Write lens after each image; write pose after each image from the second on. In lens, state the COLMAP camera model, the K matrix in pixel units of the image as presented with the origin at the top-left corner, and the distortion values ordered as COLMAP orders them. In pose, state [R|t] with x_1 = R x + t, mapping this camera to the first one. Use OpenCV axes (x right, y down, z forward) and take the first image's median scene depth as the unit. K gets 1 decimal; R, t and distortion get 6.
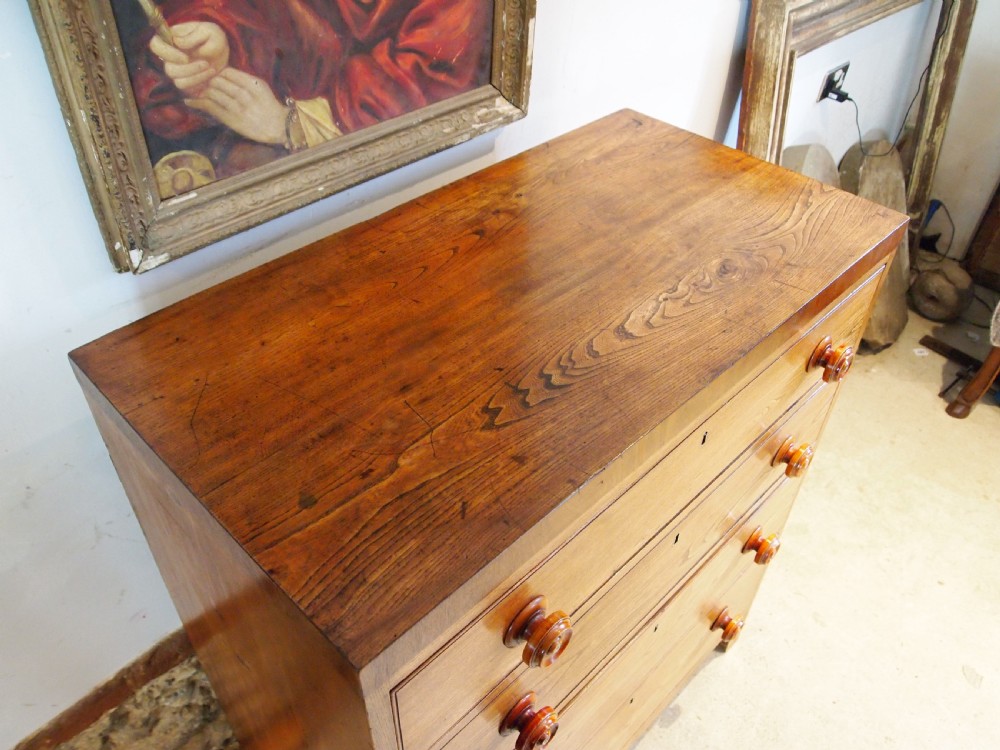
lens RADIAL K [[791.3, 0, 498.3], [0, 791.3, 379.5], [0, 0, 1]] dist [-0.047425, 0.000424]
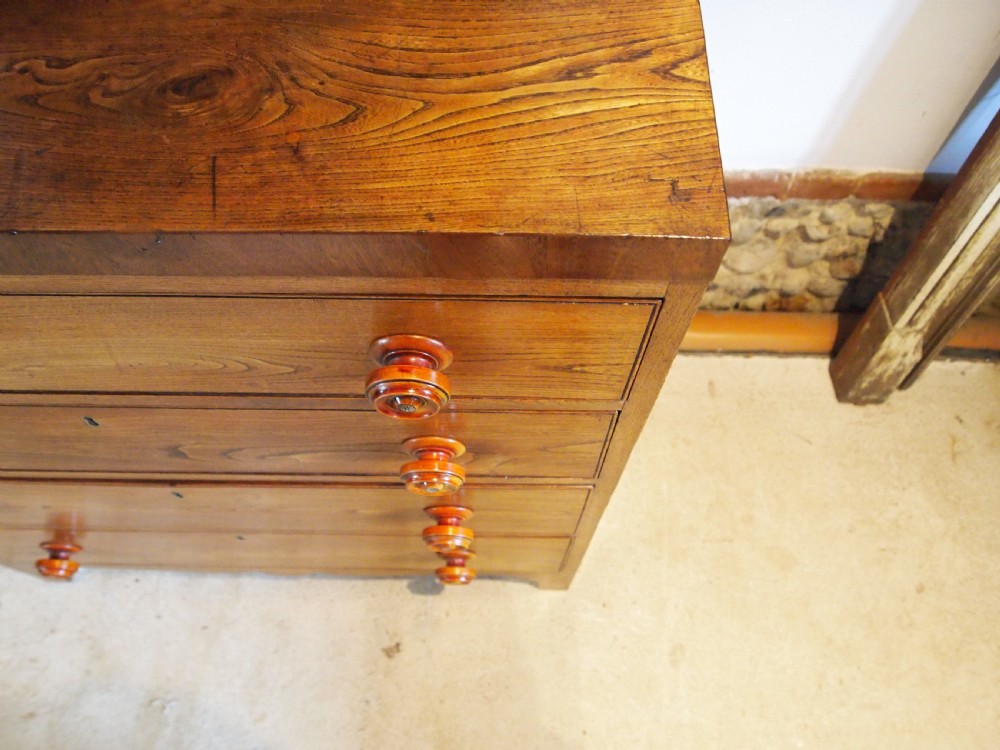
lens RADIAL K [[791.3, 0, 501.4], [0, 791.3, 377.7], [0, 0, 1]] dist [-0.047425, 0.000424]
pose [[0.696257, 0.643702, -0.317608, 0.577053], [-0.463177, 0.740935, 0.486294, -0.274594], [0.548355, -0.191476, 0.814029, 0.566376]]
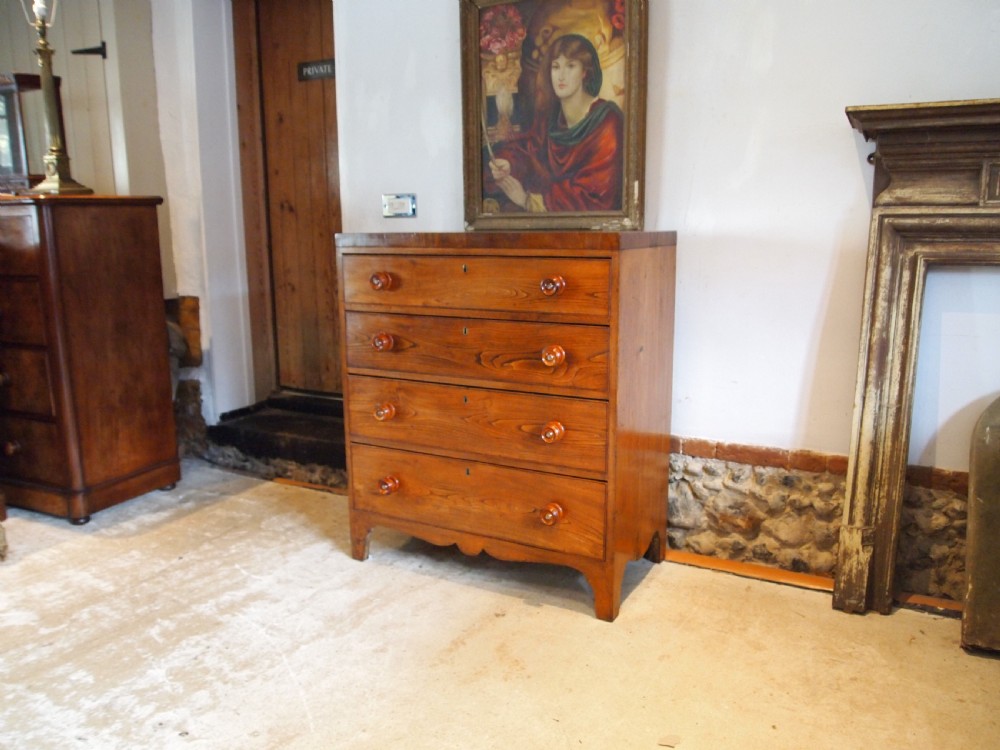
lens RADIAL K [[791.3, 0, 503.5], [0, 791.3, 374.3], [0, 0, 1]] dist [-0.047425, 0.000424]
pose [[0.275821, 0.157834, -0.948162, 2.147045], [-0.623265, 0.780319, -0.051413, 0.306022], [0.731754, 0.605137, 0.313601, 0.377963]]
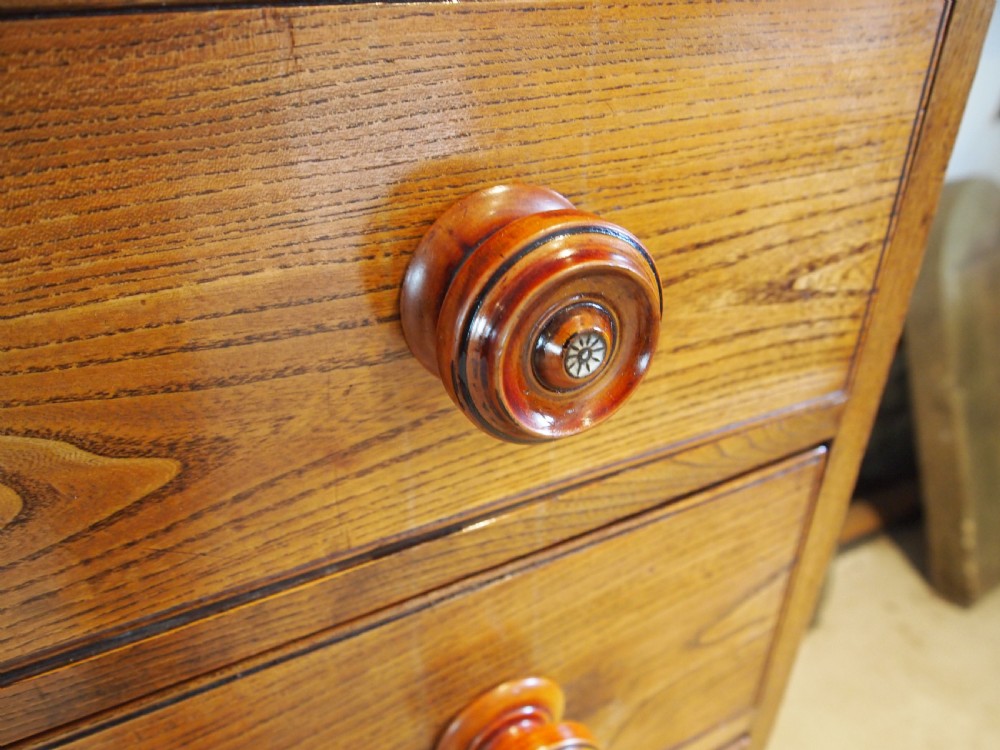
lens RADIAL K [[791.3, 0, 520.1], [0, 791.3, 389.9], [0, 0, 1]] dist [-0.047425, 0.000424]
pose [[0.961987, 0.145184, -0.231305, 0.428353], [-0.182953, 0.971433, -0.151152, 0.020775], [0.202752, 0.187724, 0.961068, 0.755585]]
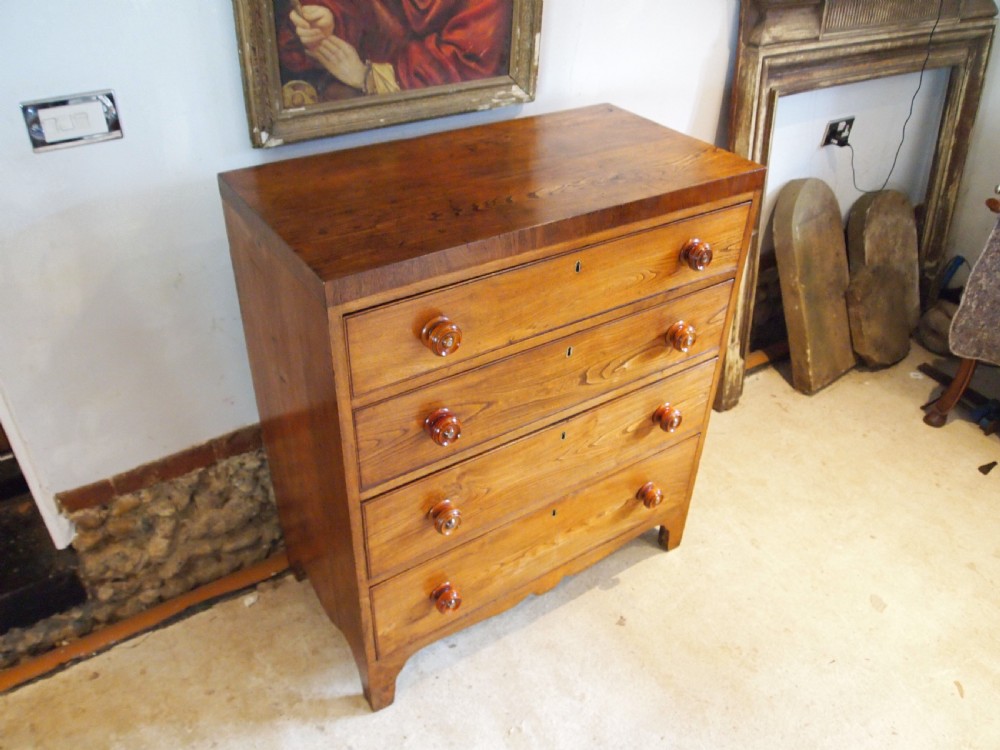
lens RADIAL K [[791.3, 0, 499.2], [0, 791.3, 379.5], [0, 0, 1]] dist [-0.047425, 0.000424]
pose [[0.979921, 0.119955, -0.159265, 0.298790], [-0.136598, 0.985767, -0.097998, 0.367811], [0.145242, 0.117786, 0.982360, -0.434215]]
